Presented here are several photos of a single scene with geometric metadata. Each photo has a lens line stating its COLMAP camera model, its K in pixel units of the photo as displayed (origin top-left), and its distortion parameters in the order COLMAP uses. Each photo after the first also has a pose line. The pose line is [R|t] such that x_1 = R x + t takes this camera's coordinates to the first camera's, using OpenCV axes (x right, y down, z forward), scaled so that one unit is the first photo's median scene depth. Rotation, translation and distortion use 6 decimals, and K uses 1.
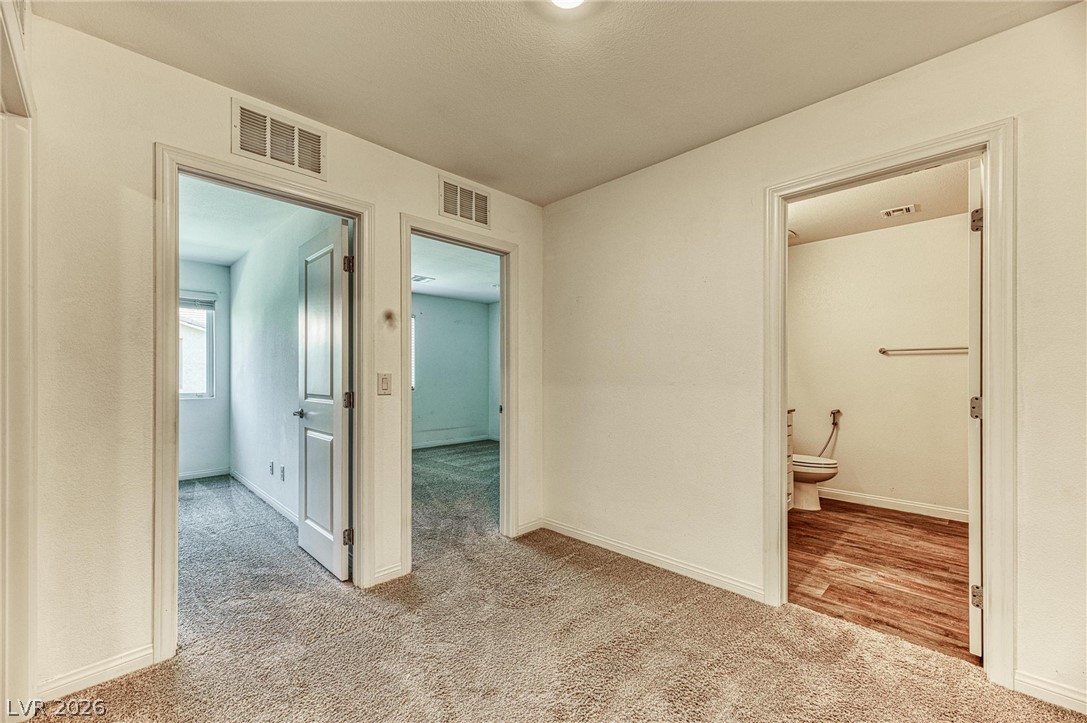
lens RADIAL K [[429.7, 0, 546.2], [0, 429.7, 362.4], [0, 0, 1]] dist [0.010311, -0.000357]
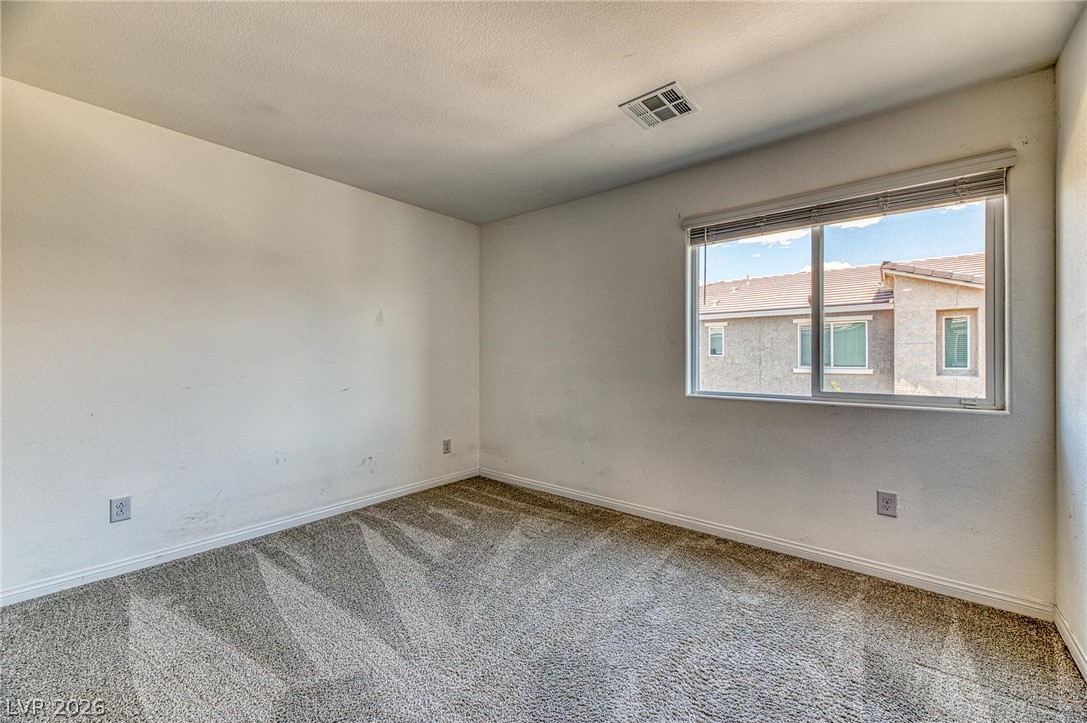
lens RADIAL K [[429.7, 0, 545.2], [0, 429.7, 355.0], [0, 0, 1]] dist [0.010311, -0.000357]
pose [[0.077300, 0.001635, -0.997007, -0.403490], [0.002883, 0.999994, 0.001864, 0.025589], [0.997004, -0.003018, 0.077295, 0.547610]]
